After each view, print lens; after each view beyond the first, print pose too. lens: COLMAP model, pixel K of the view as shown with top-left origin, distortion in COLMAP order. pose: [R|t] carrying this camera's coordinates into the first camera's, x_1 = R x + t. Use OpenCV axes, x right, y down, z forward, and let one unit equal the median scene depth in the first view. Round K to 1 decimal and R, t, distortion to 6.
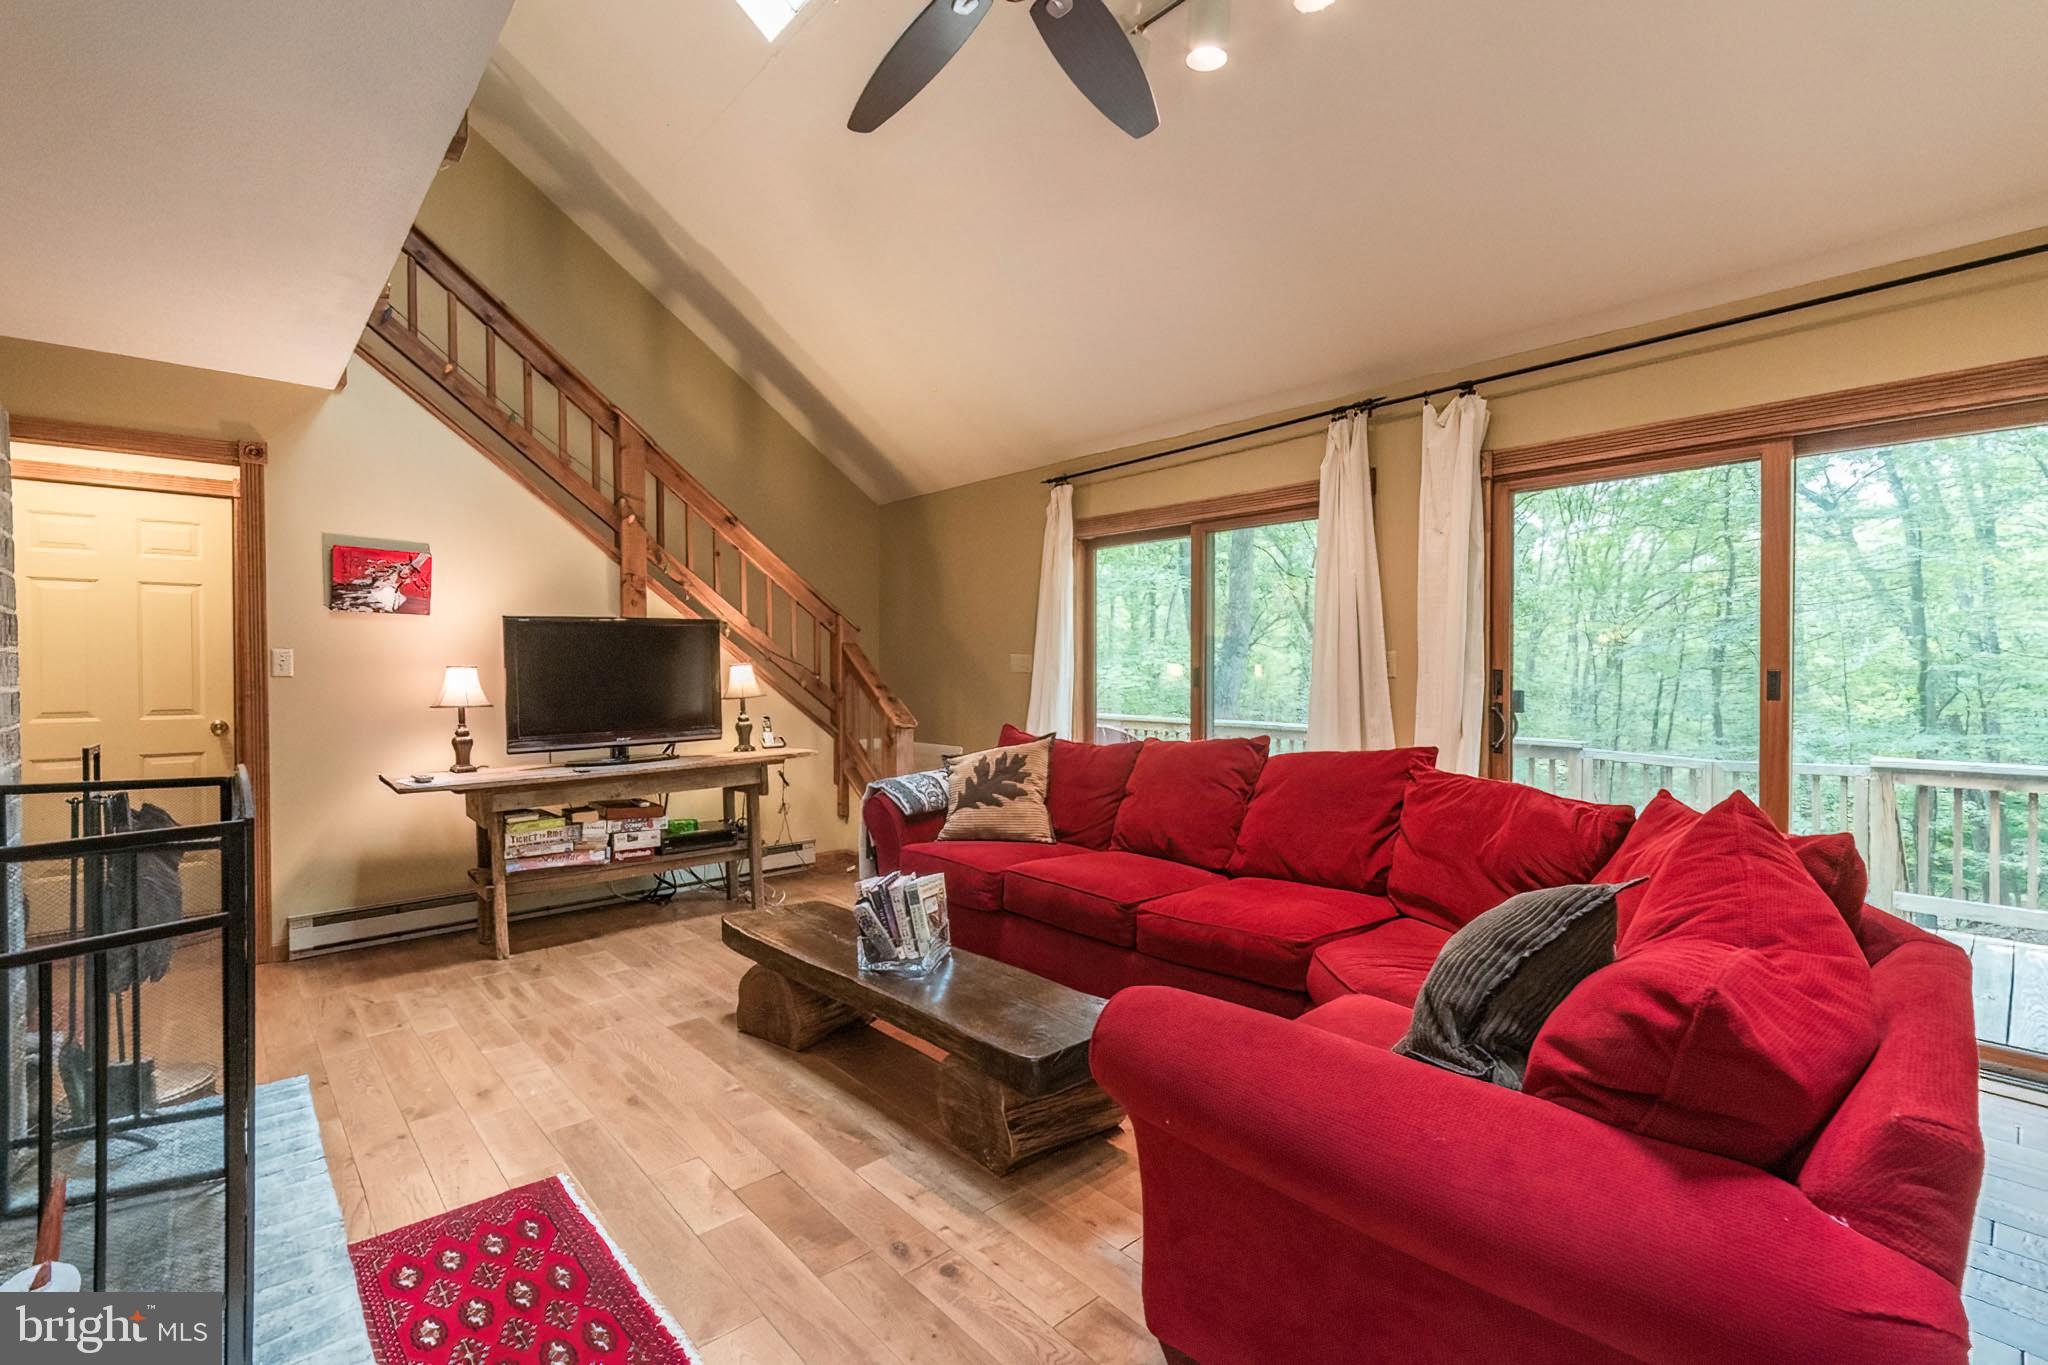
lens RADIAL K [[918.1, 0, 1008.6], [0, 918.1, 675.8], [0, 0, 1]] dist [0.023582, -0.000010]
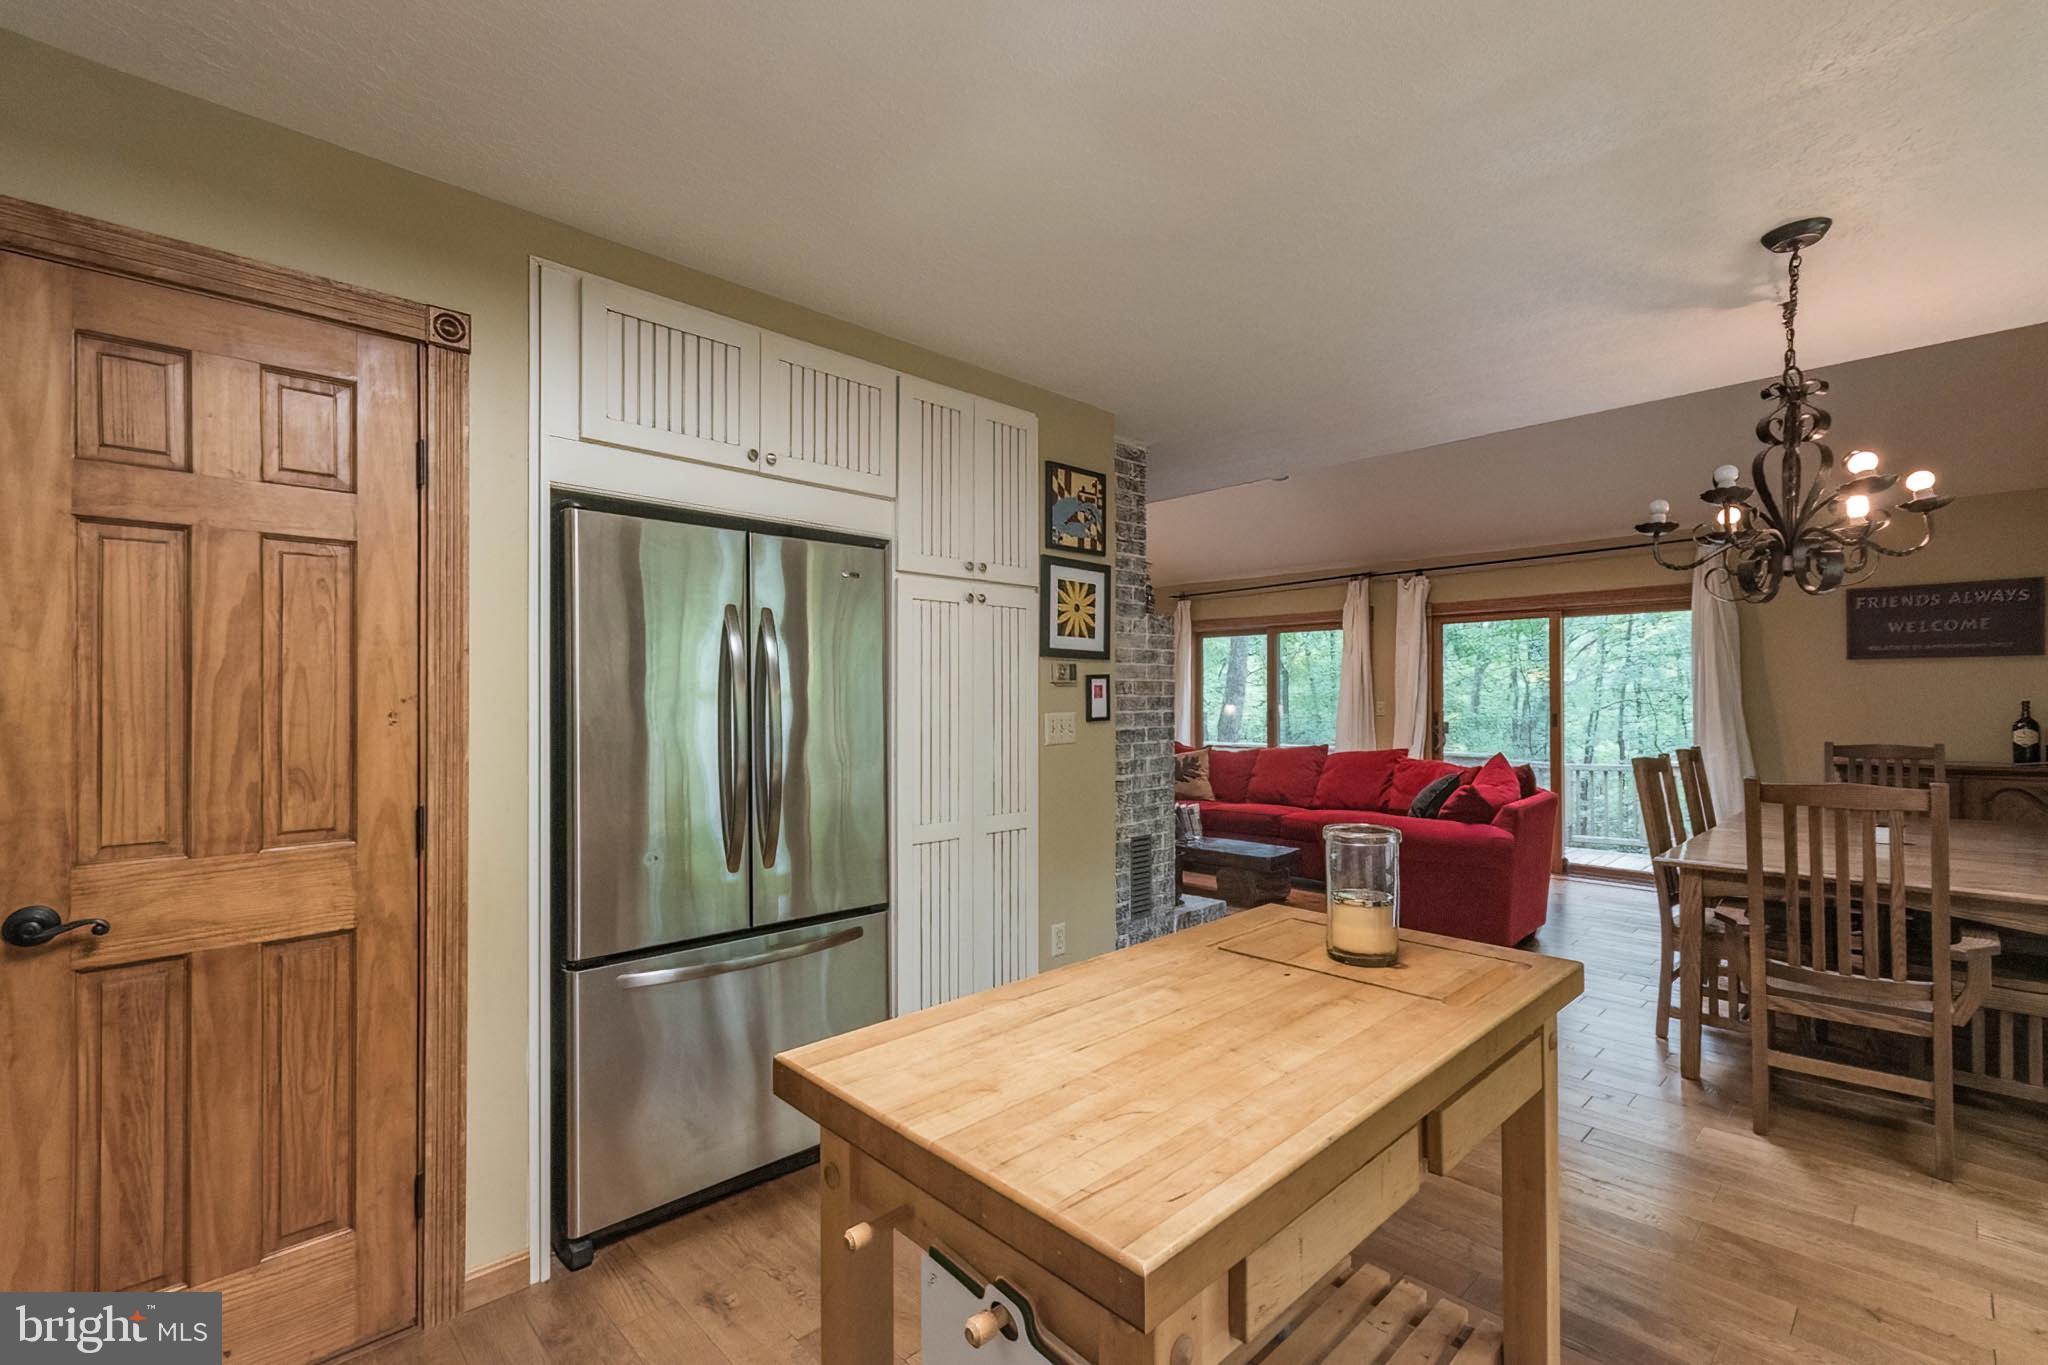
lens RADIAL K [[898.4, 0, 1019.0], [0, 898.4, 695.7], [0, 0, 1]] dist [0.004429, 0.000240]
pose [[0.999119, -0.001232, 0.041939, -0.442973], [0.001825, 0.999899, -0.014101, -0.015703], [-0.041917, 0.014165, 0.999021, -0.886367]]
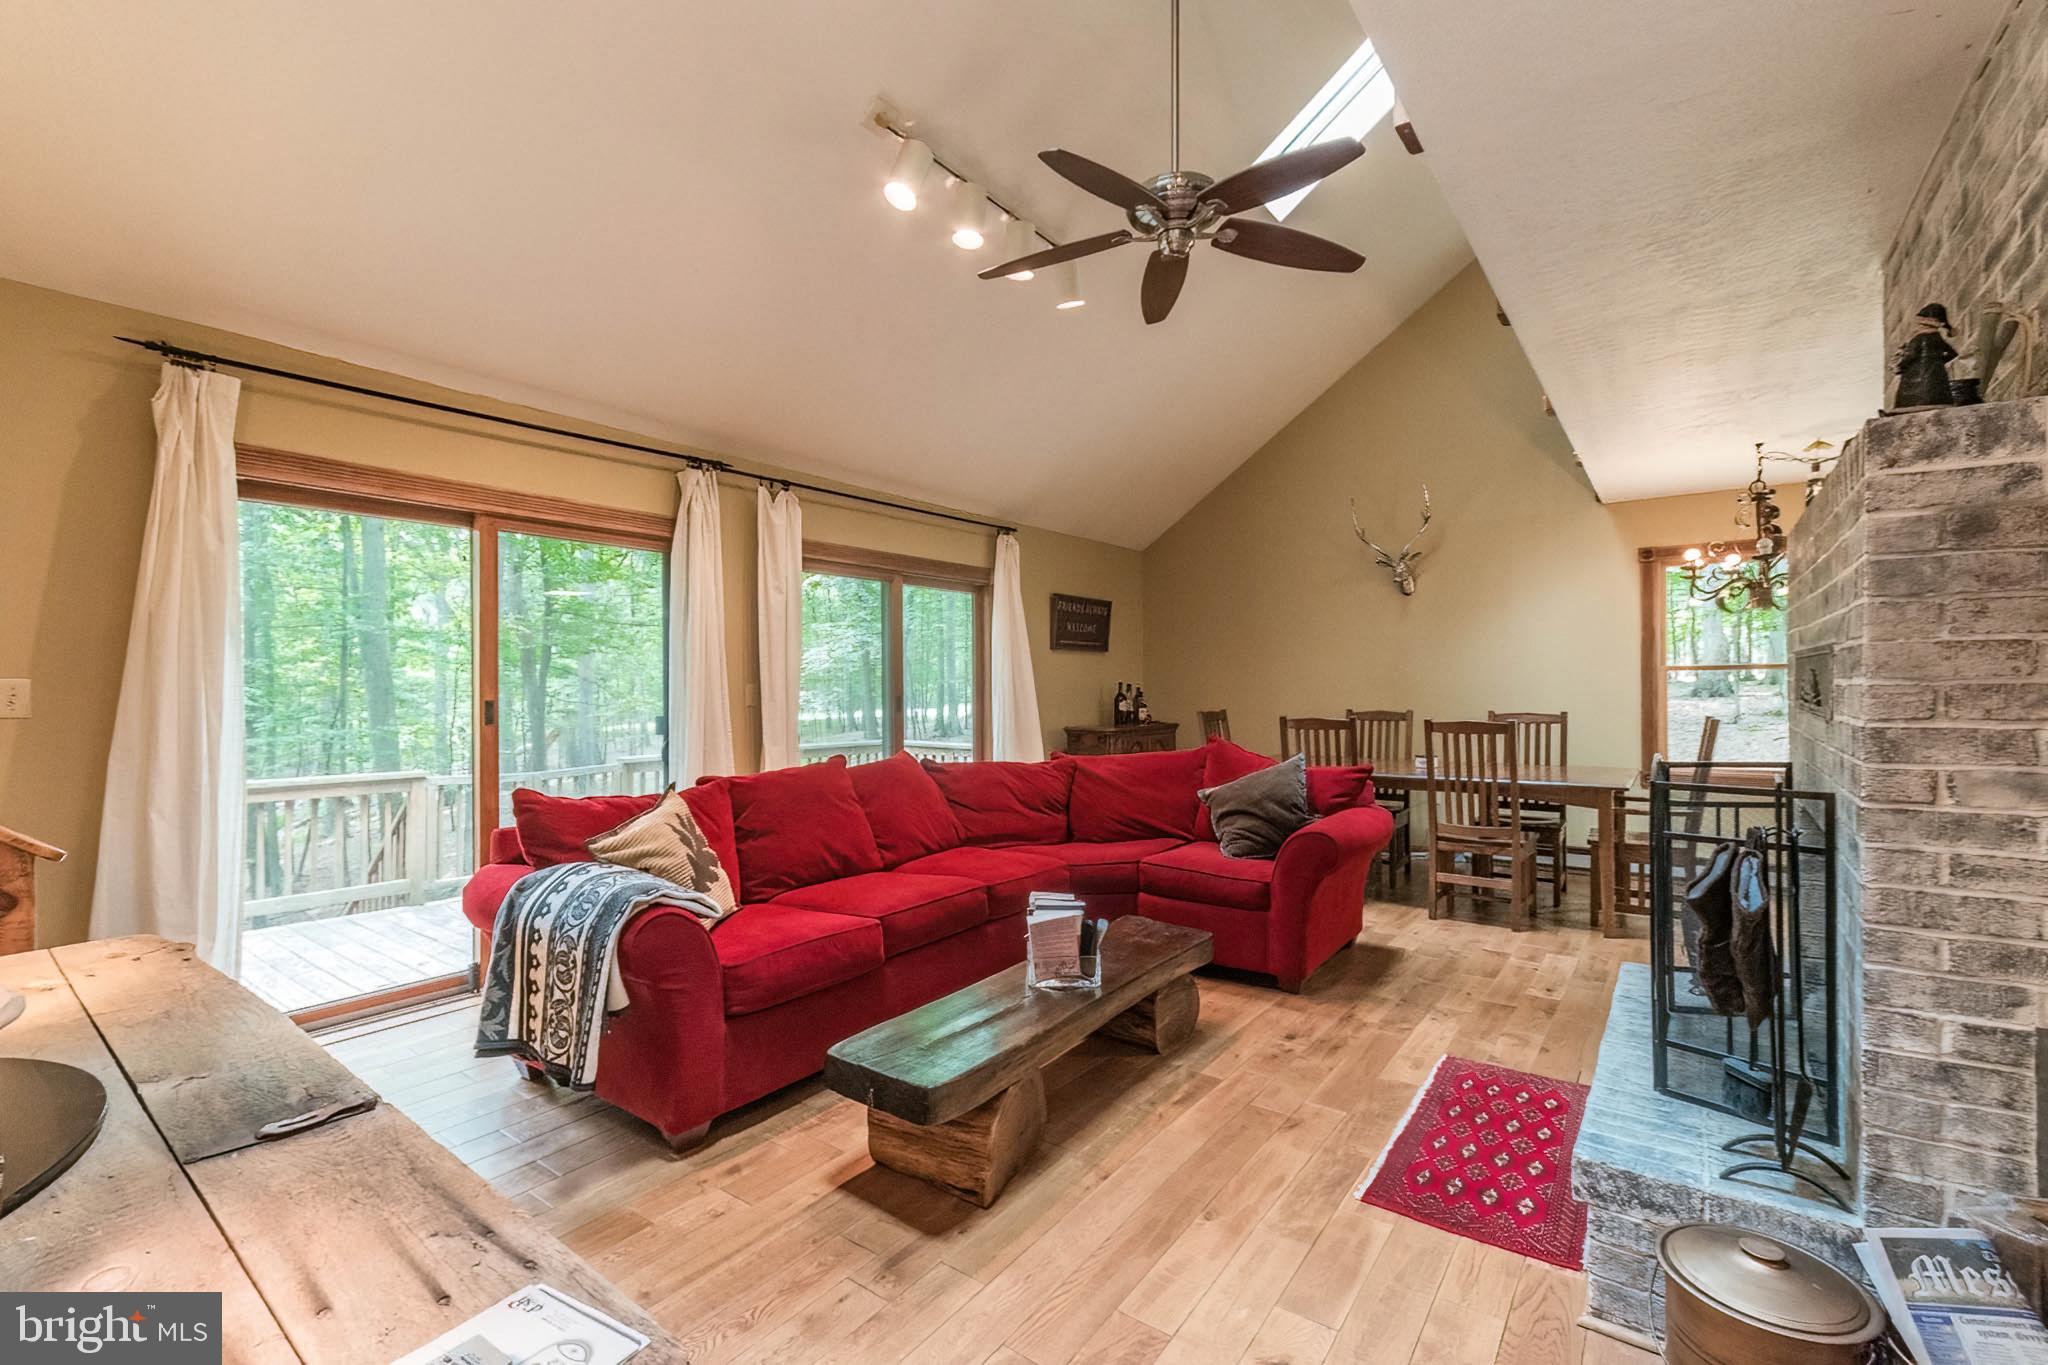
lens RADIAL K [[879.1, 0, 1031.6], [0, 879.1, 687.0], [0, 0, 1]] dist [0.000597, 0.000107]
pose [[-0.204791, 0.005946, 0.978788, -0.784459], [0.019805, 0.999802, -0.001930, -0.012140], [-0.978605, 0.018990, -0.204869, 0.891343]]
